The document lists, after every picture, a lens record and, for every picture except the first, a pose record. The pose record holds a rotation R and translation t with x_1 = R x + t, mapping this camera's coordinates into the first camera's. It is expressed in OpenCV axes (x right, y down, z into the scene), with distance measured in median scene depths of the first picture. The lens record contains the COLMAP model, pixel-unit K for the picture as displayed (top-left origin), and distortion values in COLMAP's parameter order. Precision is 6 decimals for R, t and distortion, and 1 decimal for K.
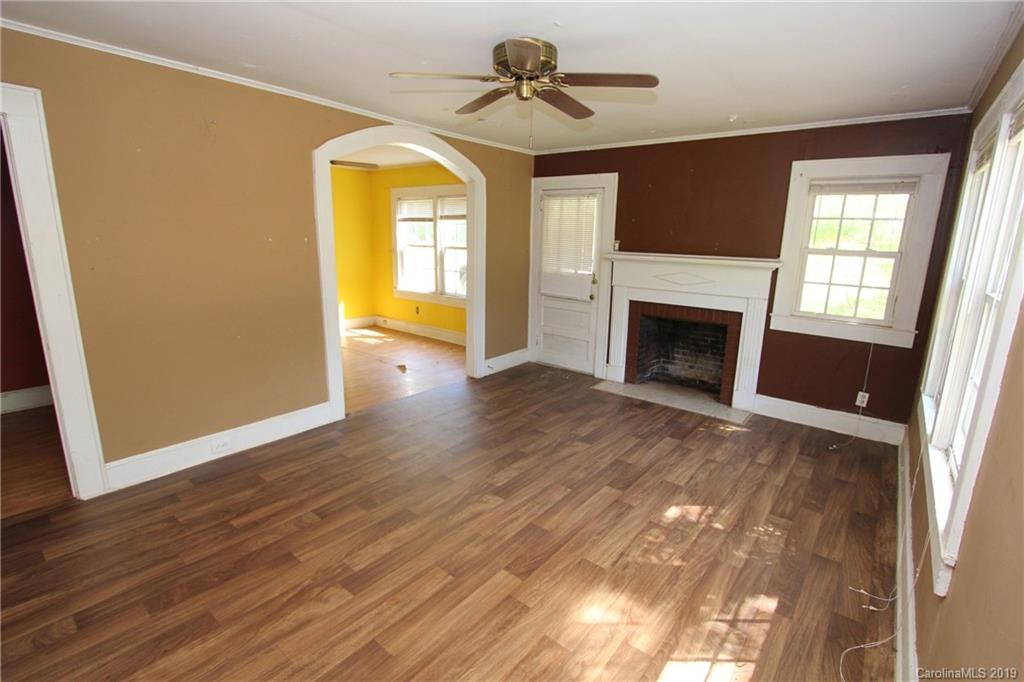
lens RADIAL K [[470.8, 0, 533.1], [0, 470.8, 336.6], [0, 0, 1]] dist [-0.019229, -0.000204]
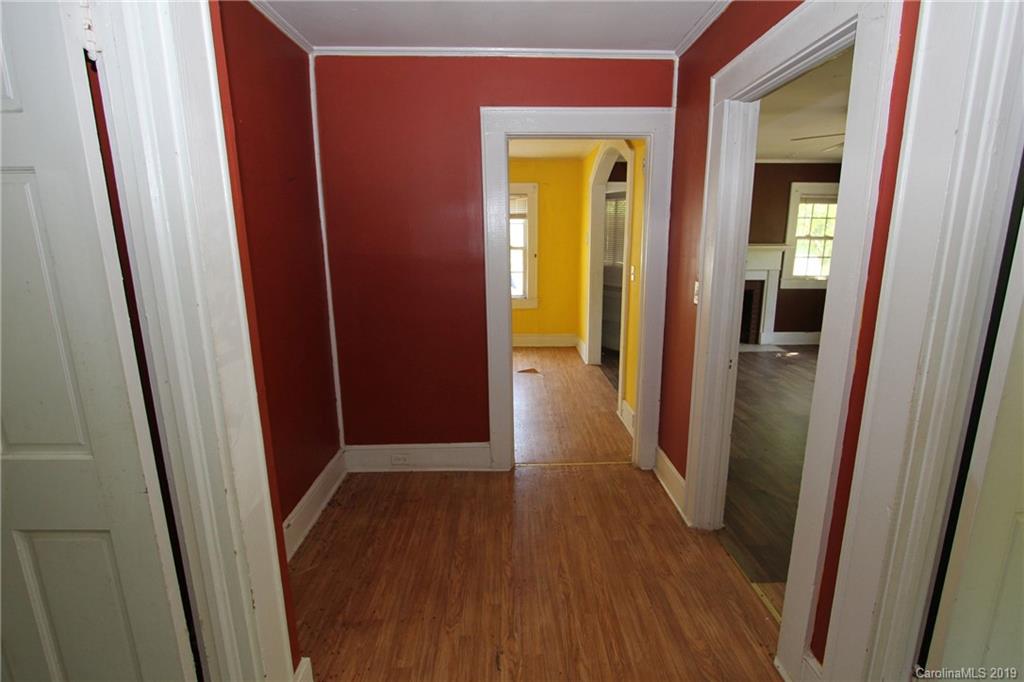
lens RADIAL K [[470.8, 0, 521.0], [0, 470.8, 340.2], [0, 0, 1]] dist [-0.019229, -0.000204]
pose [[0.771482, -0.166362, 0.614116, -1.185996], [0.156675, 0.985163, 0.070054, -0.095032], [-0.616659, 0.042172, 0.786100, 0.323411]]
